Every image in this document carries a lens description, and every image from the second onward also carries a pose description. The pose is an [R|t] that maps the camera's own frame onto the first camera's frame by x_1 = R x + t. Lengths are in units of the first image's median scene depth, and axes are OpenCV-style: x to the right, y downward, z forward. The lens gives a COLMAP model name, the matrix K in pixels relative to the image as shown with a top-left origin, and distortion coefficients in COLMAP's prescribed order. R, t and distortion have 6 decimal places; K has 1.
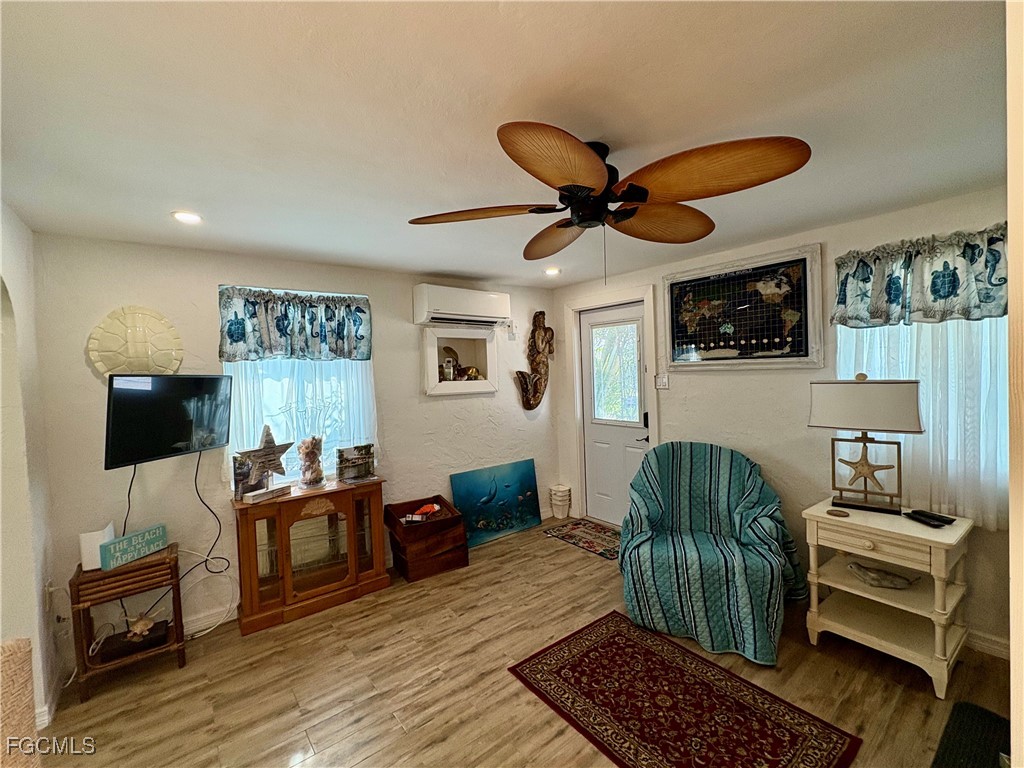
lens RADIAL K [[439.1, 0, 510.1], [0, 439.1, 379.9], [0, 0, 1]] dist [0.000888, 0.000536]
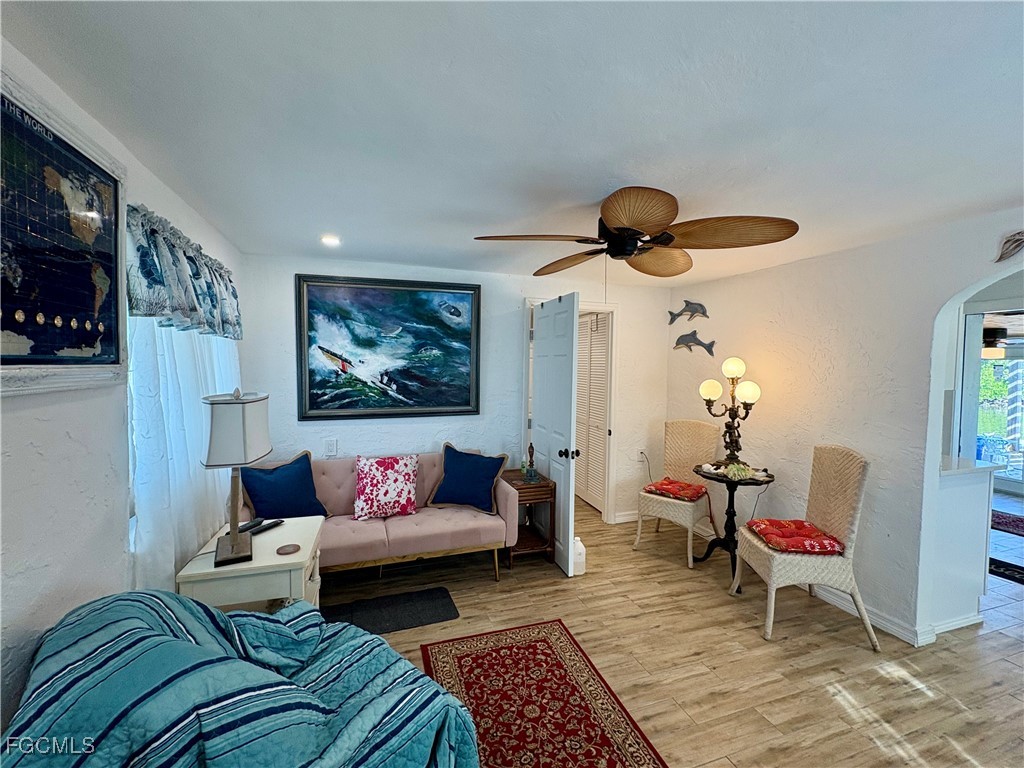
lens RADIAL K [[439.1, 0, 510.1], [0, 439.1, 379.9], [0, 0, 1]] dist [0.000888, 0.000536]
pose [[-0.941724, 0.010610, 0.336219, 0.037961], [0.028453, 0.998433, 0.048188, -0.044517], [-0.335181, 0.054946, -0.940550, 1.321433]]
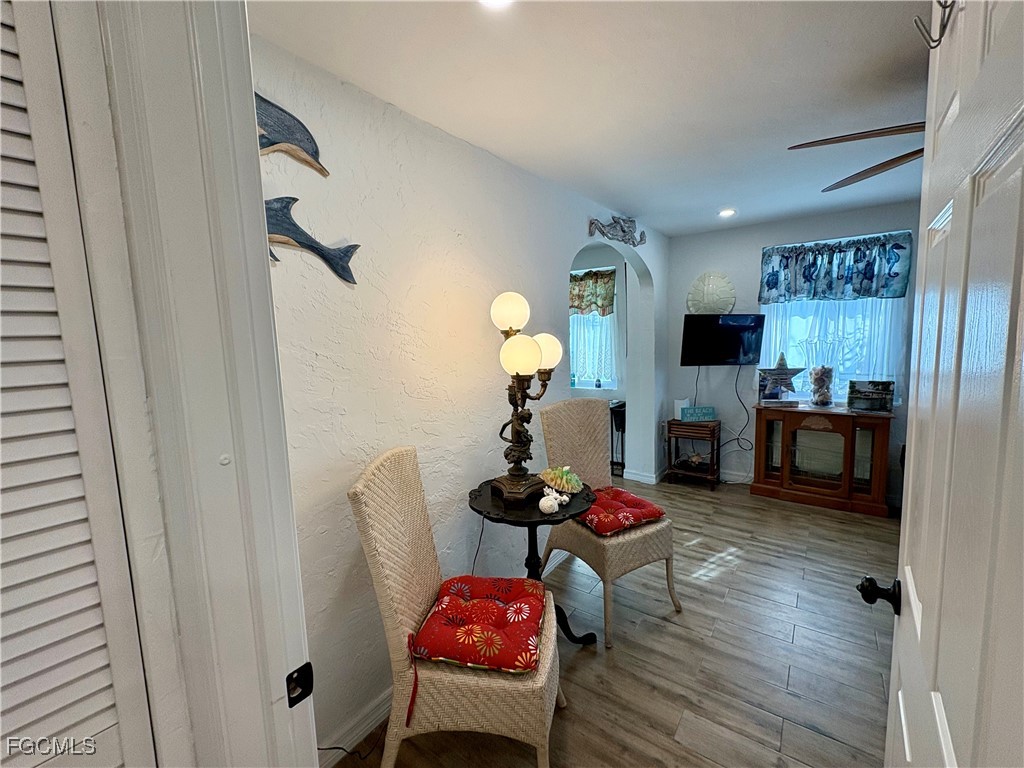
lens RADIAL K [[439.1, 0, 510.1], [0, 439.1, 379.9], [0, 0, 1]] dist [0.000888, 0.000536]
pose [[0.267603, 0.133796, -0.954195, 0.478348], [-0.003676, 0.990447, 0.137848, 0.006459], [0.963522, -0.033381, 0.265538, -0.137829]]
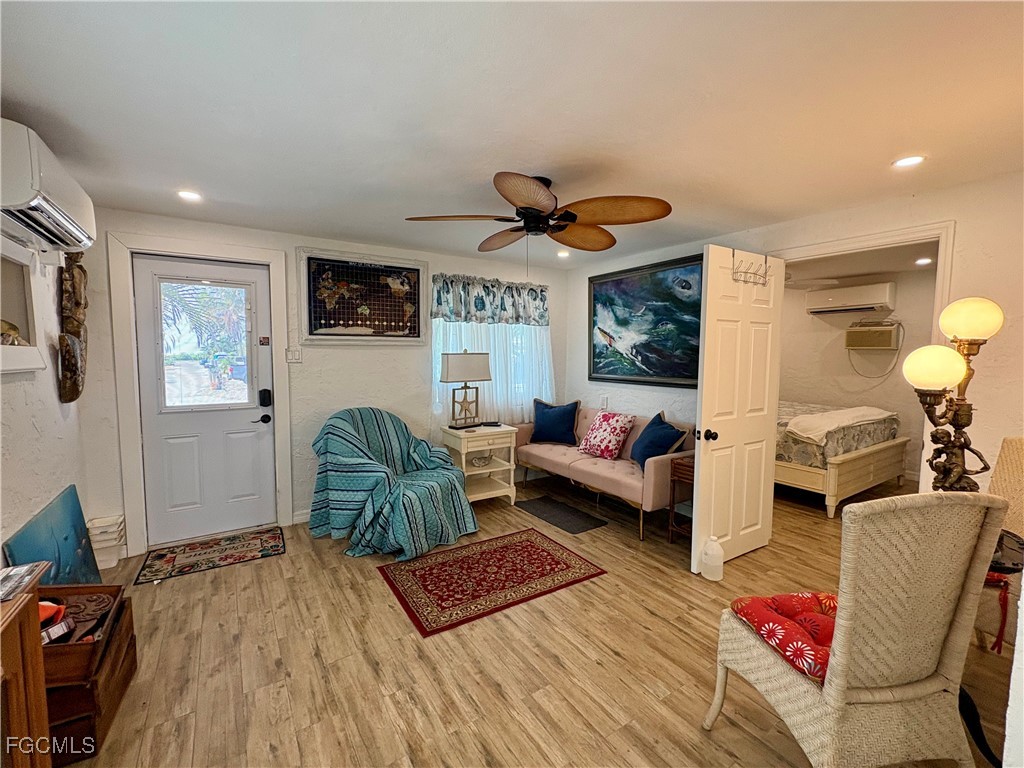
lens RADIAL K [[439.1, 0, 510.1], [0, 439.1, 379.9], [0, 0, 1]] dist [0.000888, 0.000536]
pose [[0.094102, -0.032988, 0.995016, -0.732393], [0.015623, 0.999377, 0.031655, 0.045217], [-0.995440, 0.012566, 0.094559, 0.552337]]
